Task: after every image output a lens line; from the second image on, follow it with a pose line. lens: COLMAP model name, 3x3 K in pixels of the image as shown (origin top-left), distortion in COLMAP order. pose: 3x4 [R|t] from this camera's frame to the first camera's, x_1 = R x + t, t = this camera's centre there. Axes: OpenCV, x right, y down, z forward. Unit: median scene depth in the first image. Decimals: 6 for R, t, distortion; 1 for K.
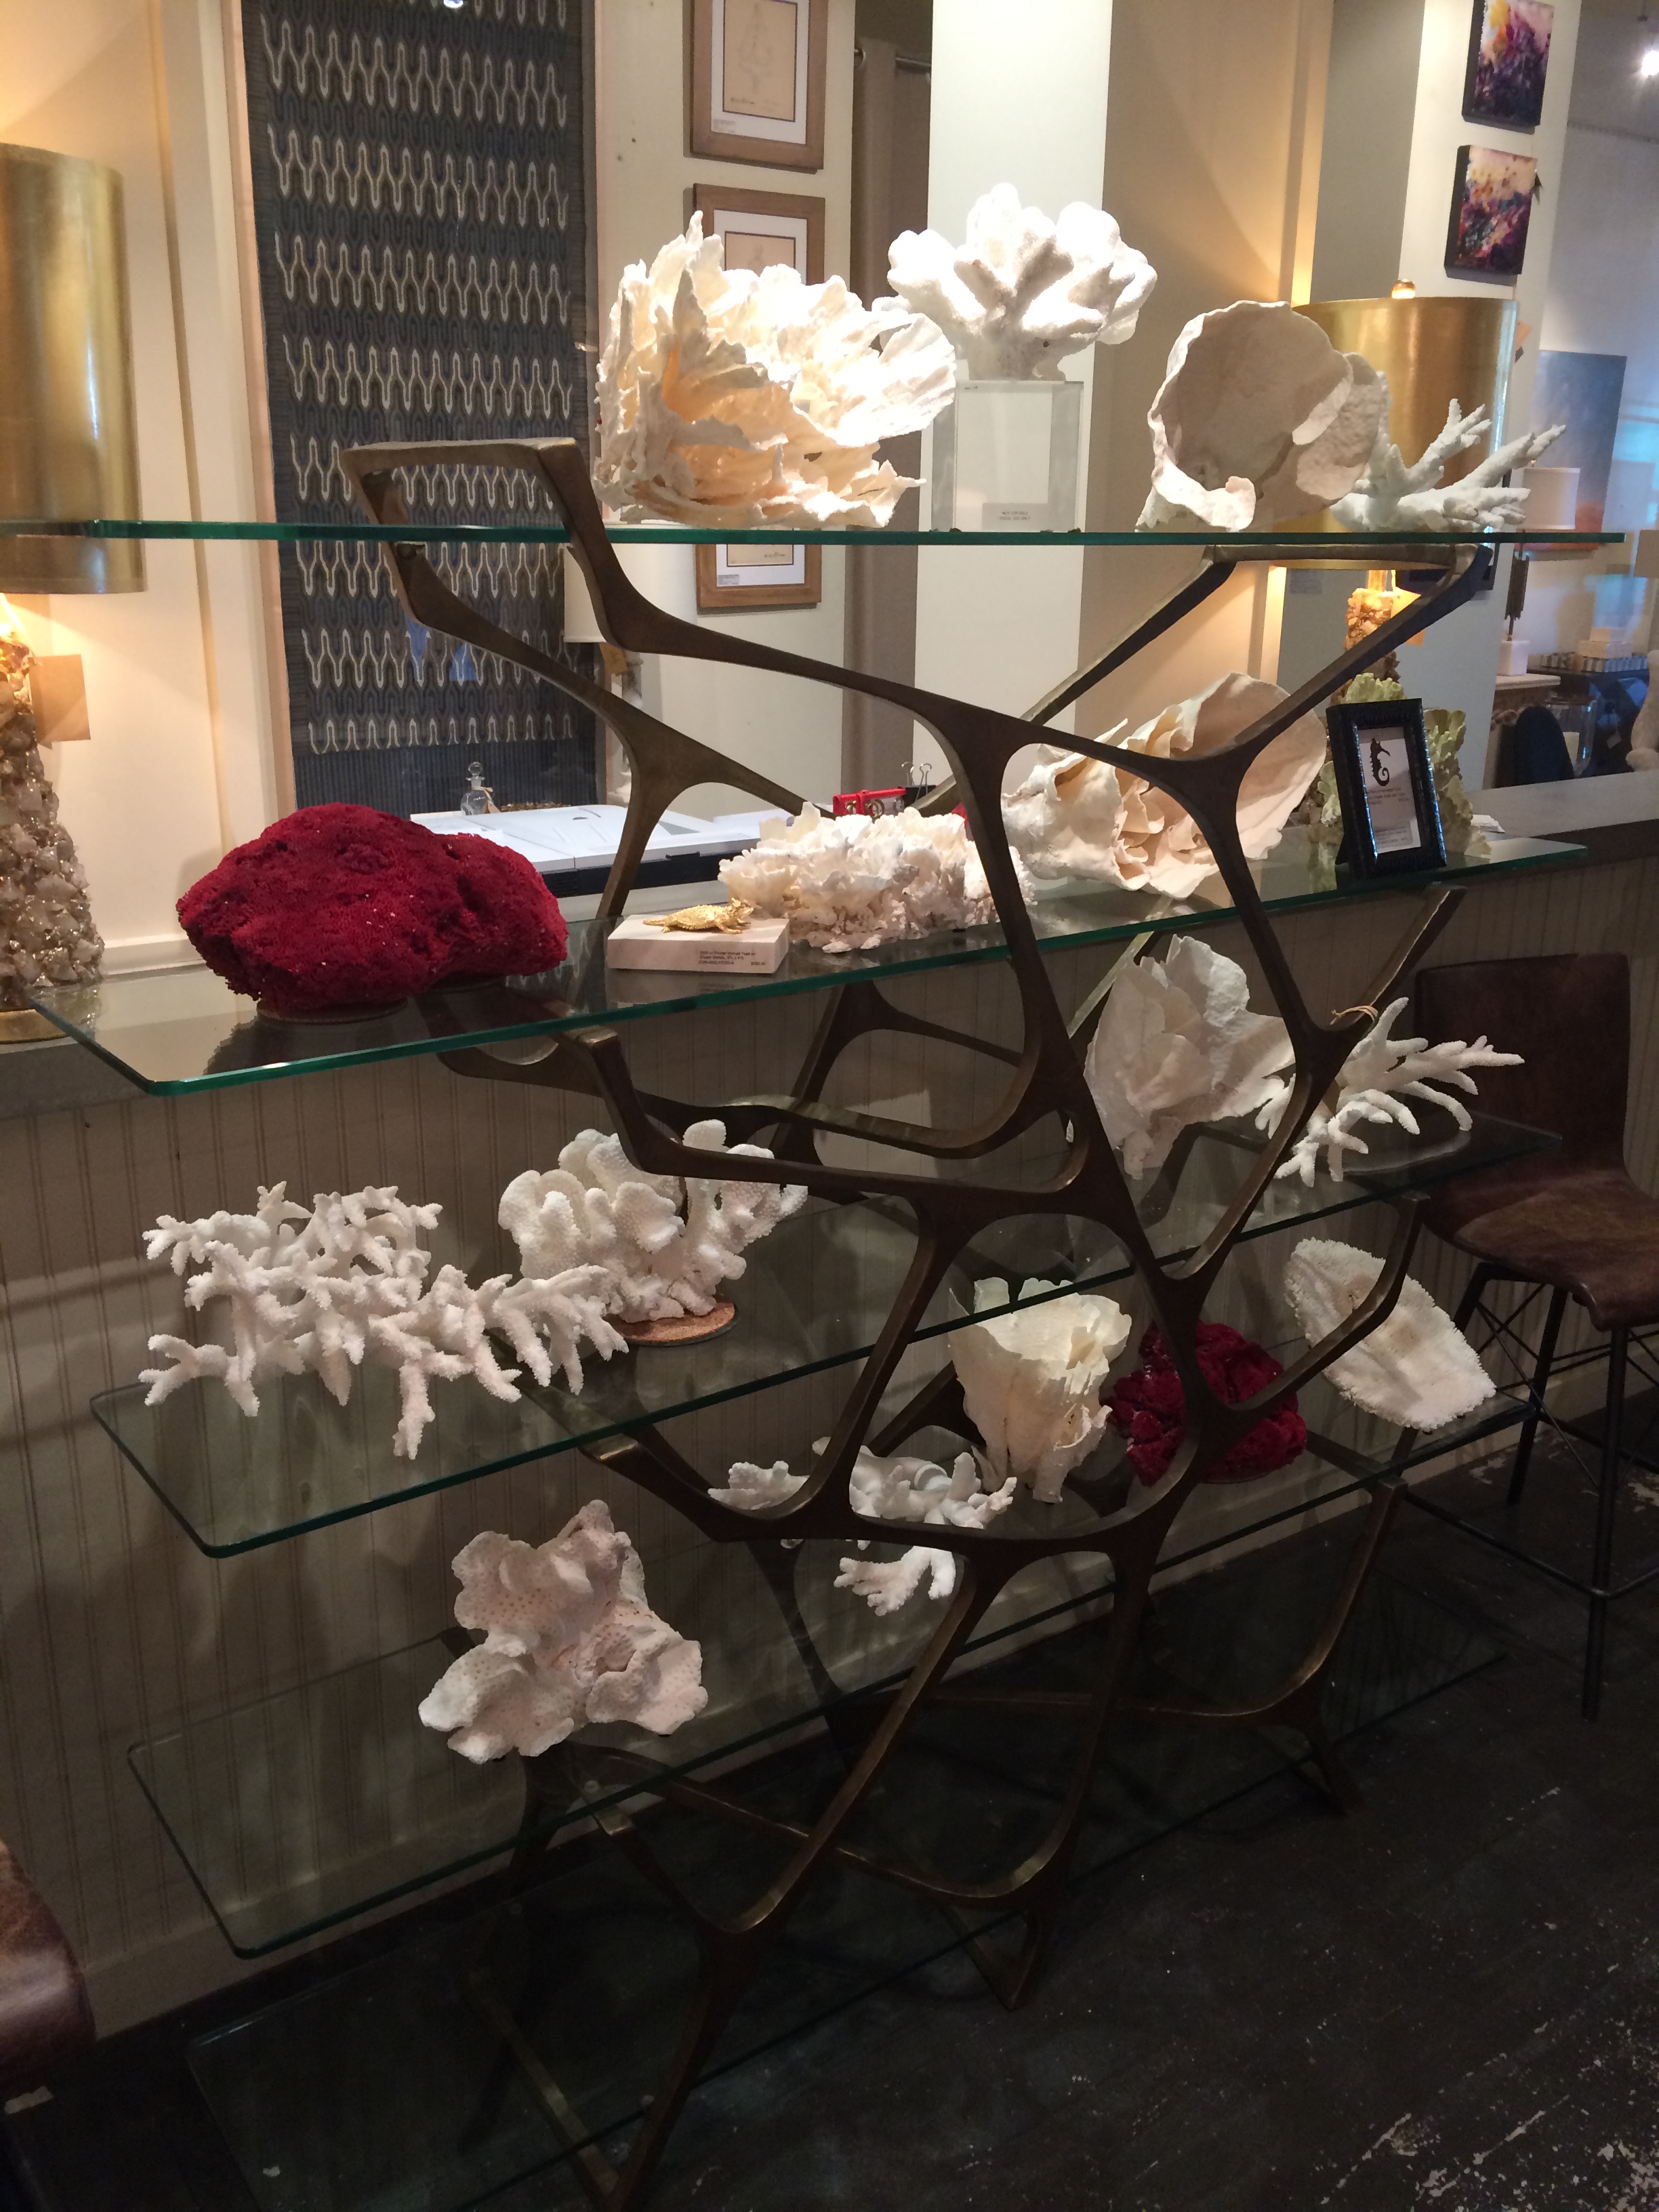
lens RADIAL K [[1919.3, 0, 833.1], [0, 1919.3, 1100.7], [0, 0, 1]] dist [0.063046, -0.100924]
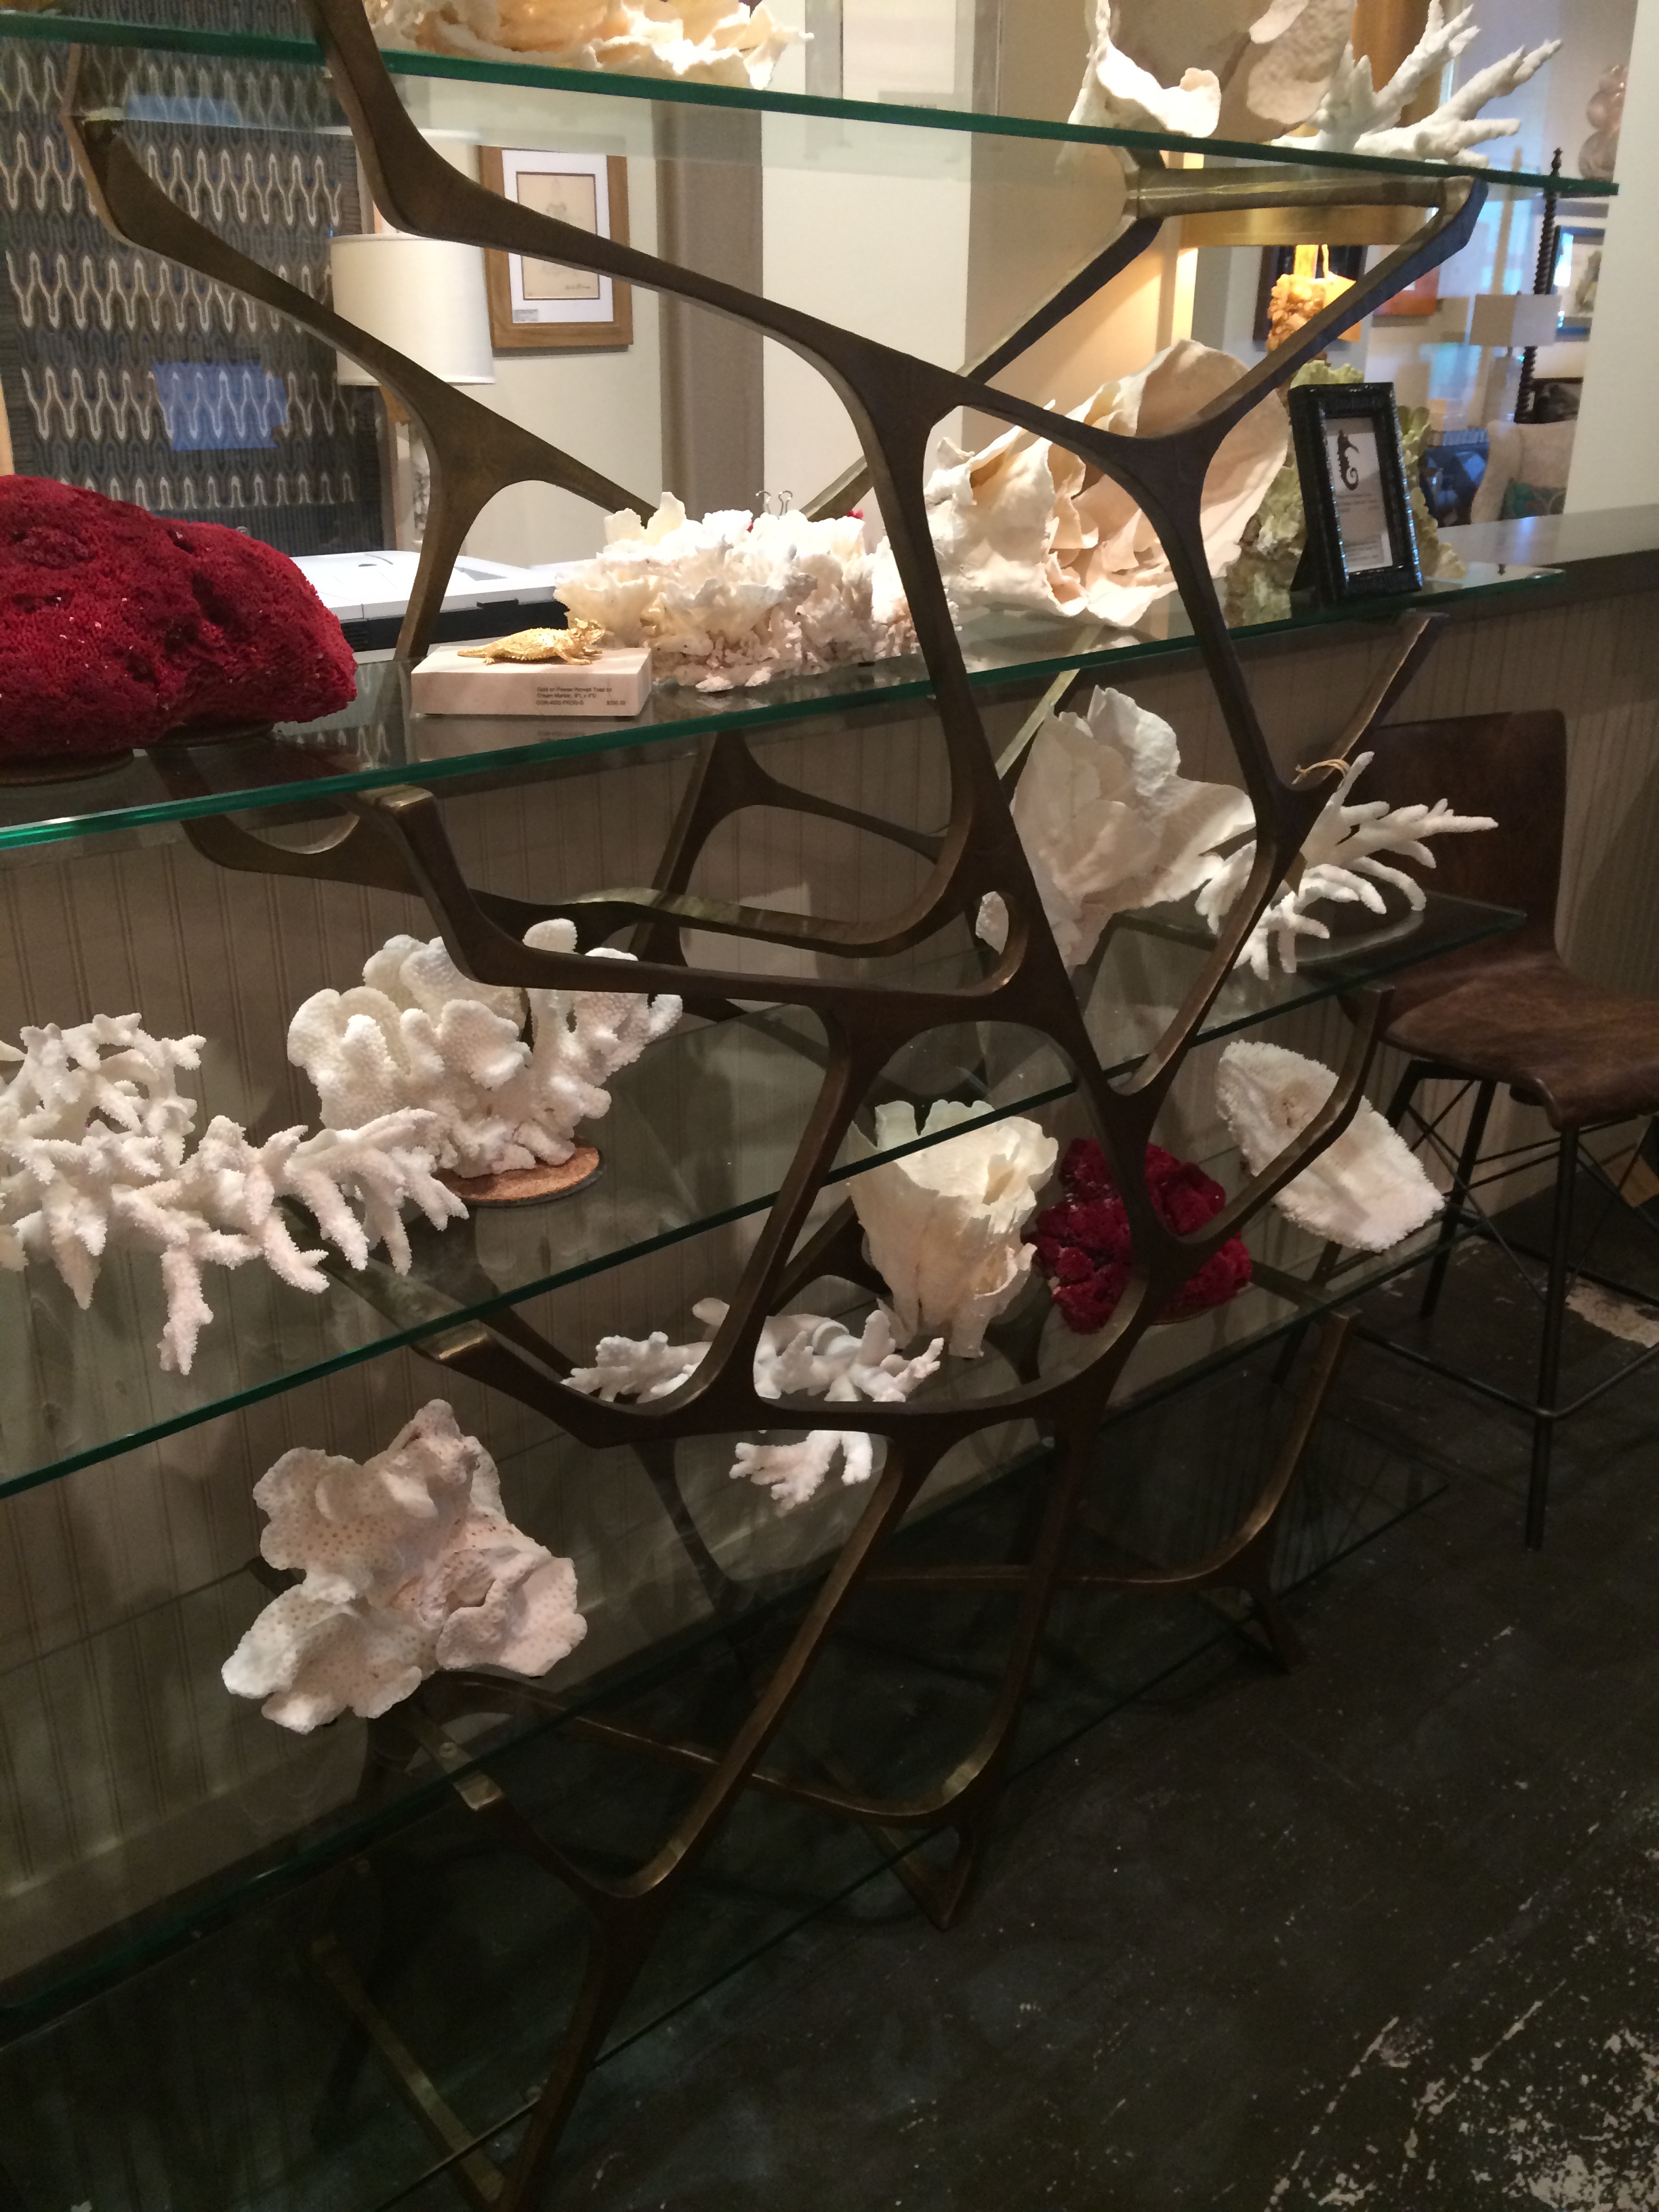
lens RADIAL K [[1919.3, 0, 832.9], [0, 1919.3, 1117.5], [0, 0, 1]] dist [0.063046, -0.100924]
pose [[0.995014, -0.040871, 0.090972, -0.023885], [0.031442, 0.994209, 0.102766, 0.012586], [-0.094646, -0.099393, 0.990537, 0.182328]]
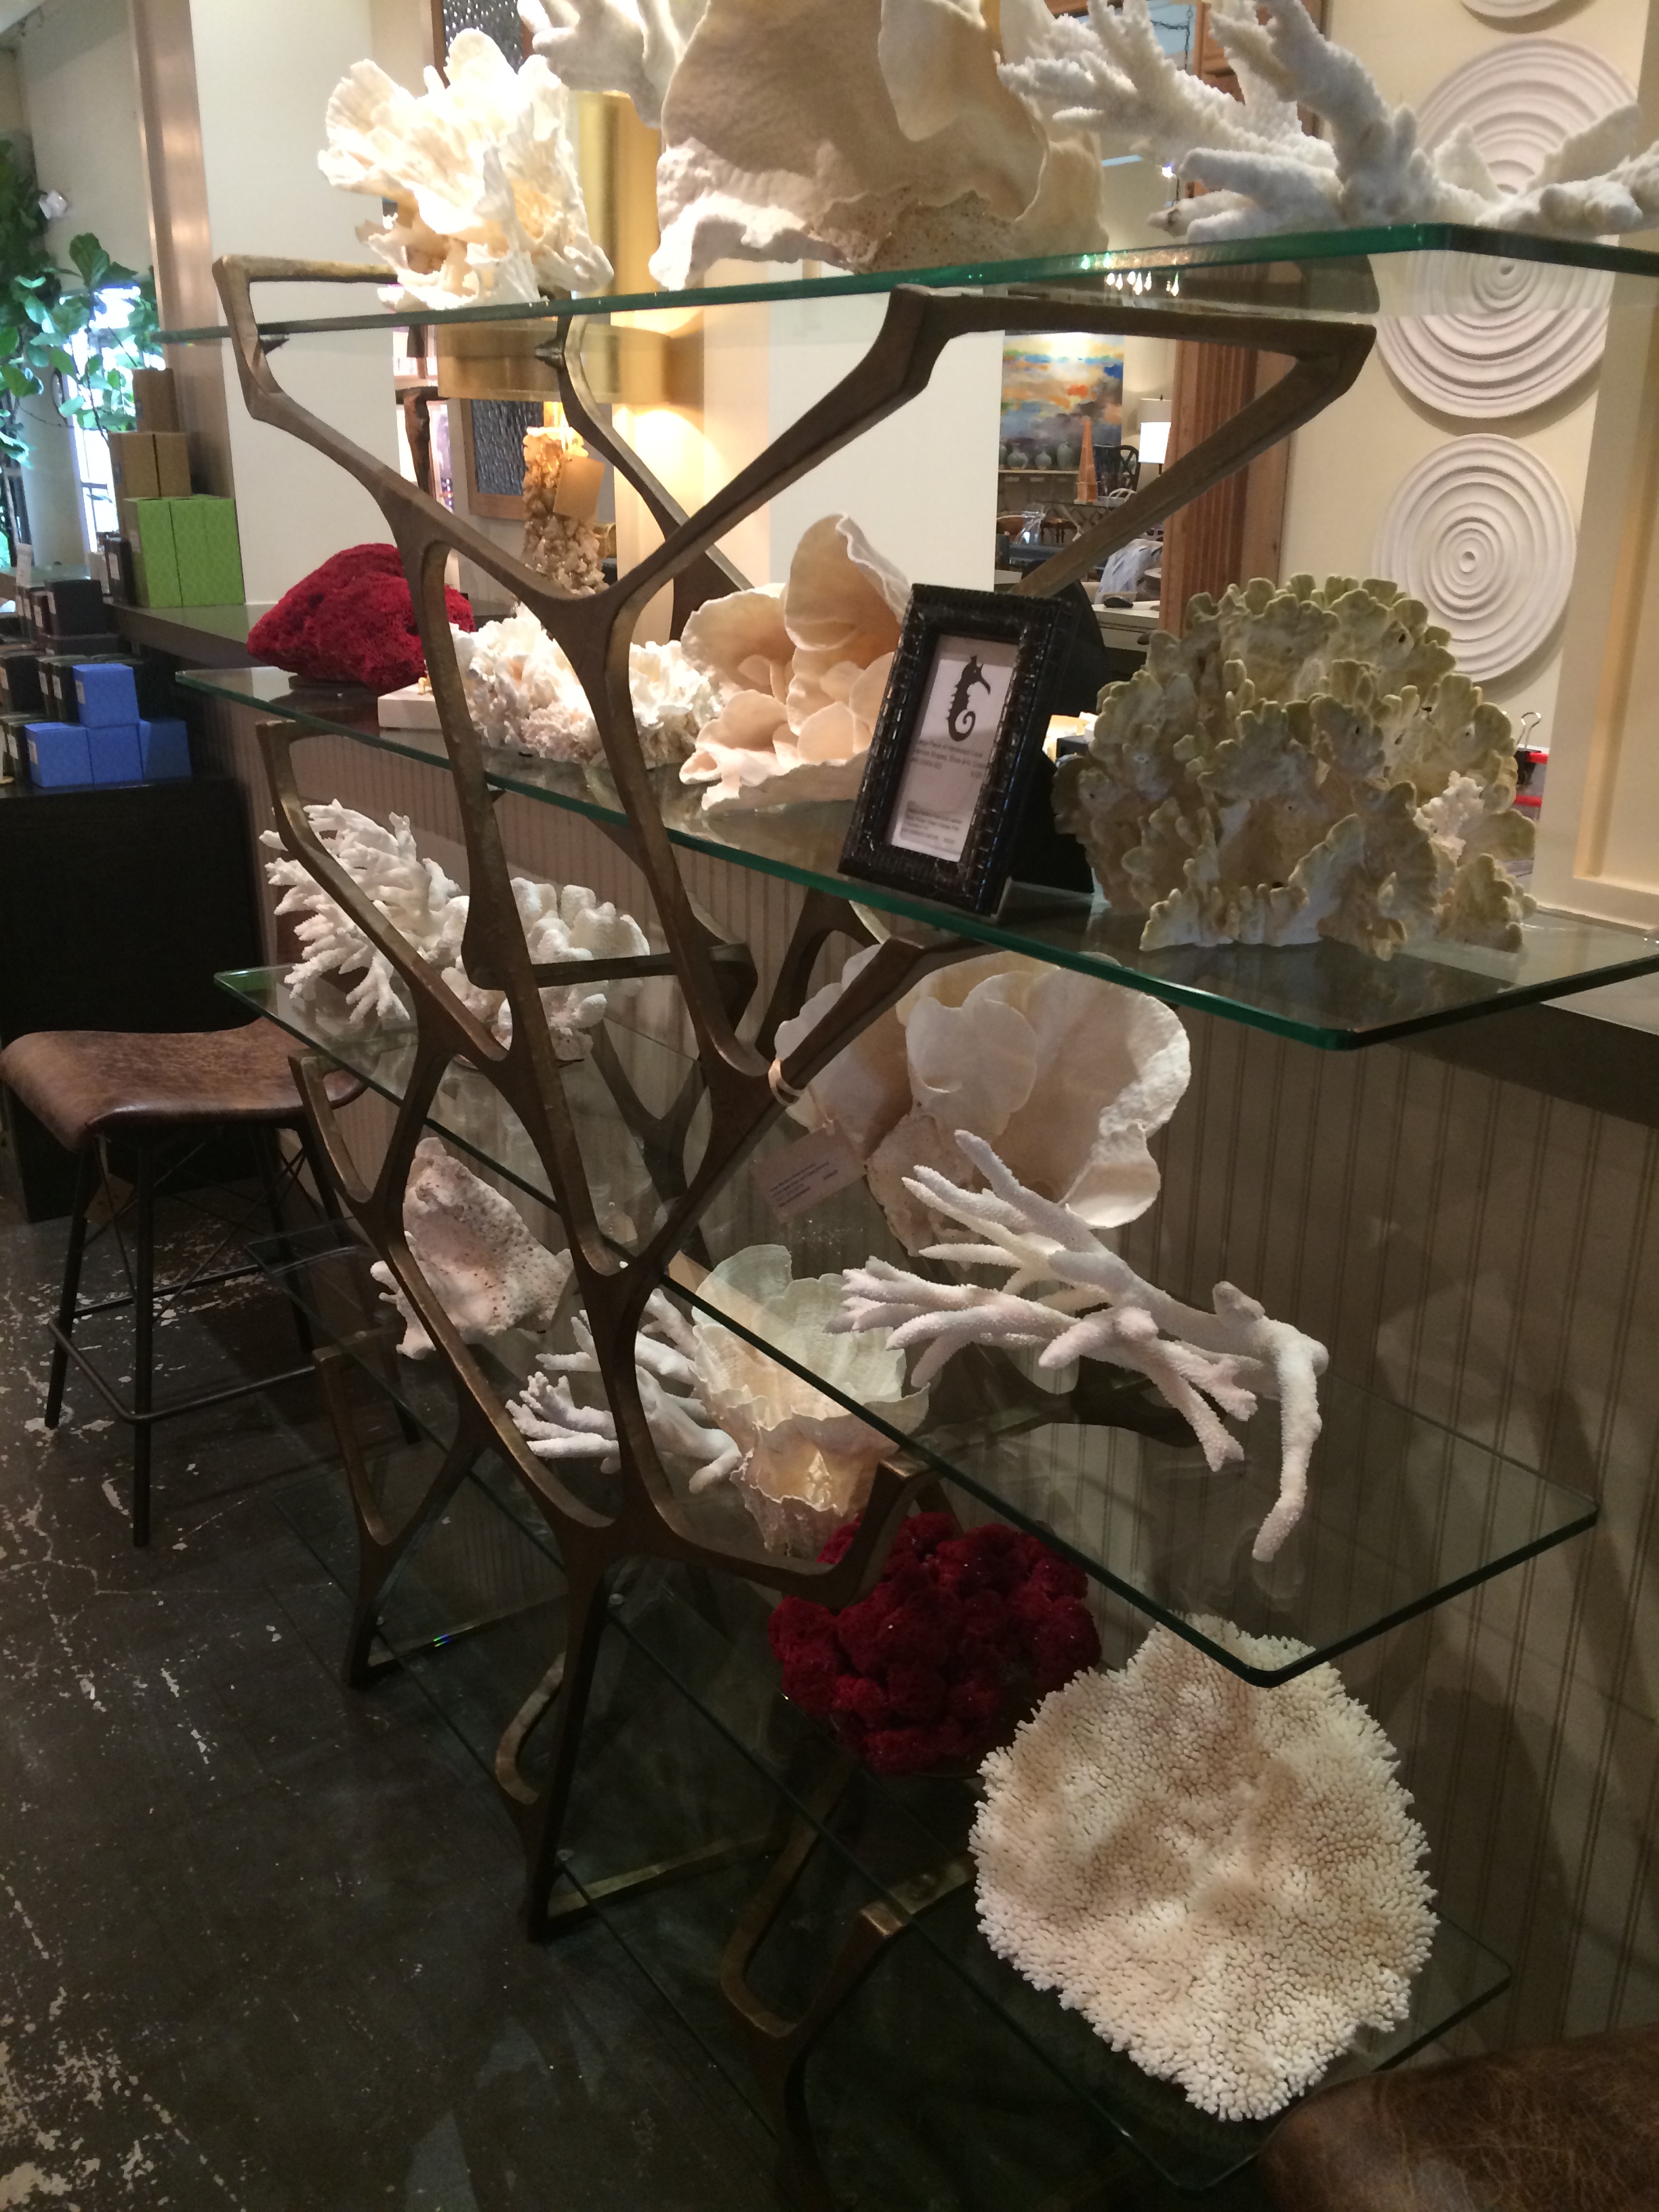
lens RADIAL K [[1919.3, 0, 839.6], [0, 1919.3, 1103.4], [0, 0, 1]] dist [0.063046, -0.100924]
pose [[-0.025117, 0.316252, -0.948343, 0.900642], [-0.301949, 0.901934, 0.308773, -0.243366], [0.952993, 0.294107, 0.072838, 1.007624]]
